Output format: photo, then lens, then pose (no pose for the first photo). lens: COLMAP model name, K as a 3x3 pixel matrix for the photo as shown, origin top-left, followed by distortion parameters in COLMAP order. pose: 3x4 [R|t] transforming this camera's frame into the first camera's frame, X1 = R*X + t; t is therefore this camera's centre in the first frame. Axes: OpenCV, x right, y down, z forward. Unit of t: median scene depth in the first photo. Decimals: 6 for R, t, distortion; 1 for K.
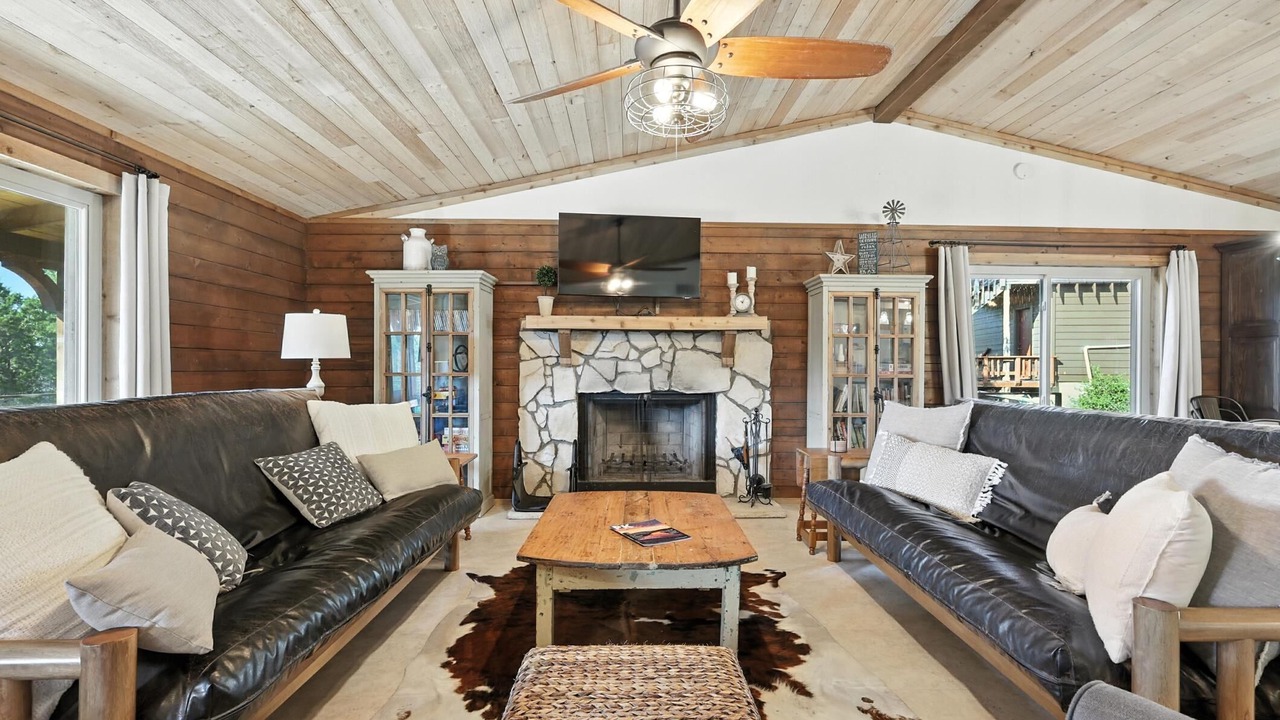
lens RADIAL K [[575.9, 0, 643.5], [0, 575.9, 353.0], [0, 0, 1]] dist [-0.000549, -0.000246]
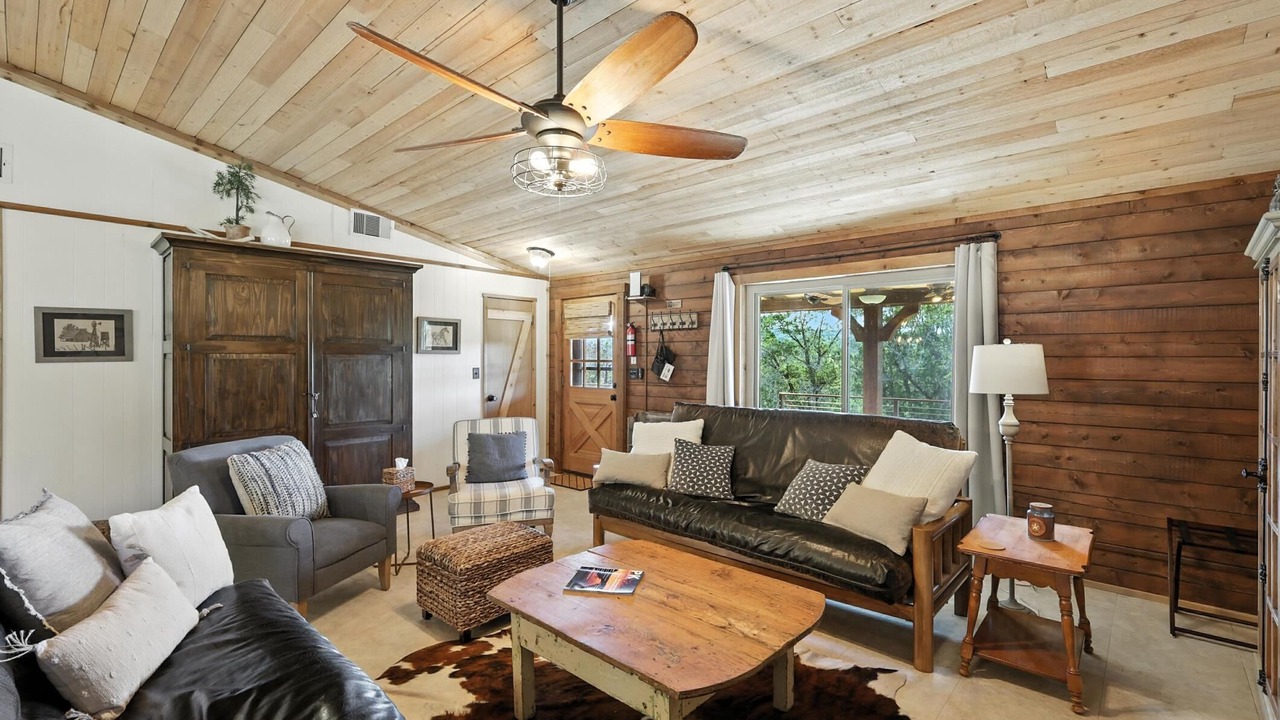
lens RADIAL K [[575.9, 0, 643.5], [0, 575.9, 353.0], [0, 0, 1]] dist [-0.000549, -0.000246]
pose [[-0.694336, -0.009714, -0.719586, 0.510634], [0.008161, 0.999738, -0.021372, -0.041496], [0.719605, -0.020712, -0.694075, 1.310854]]
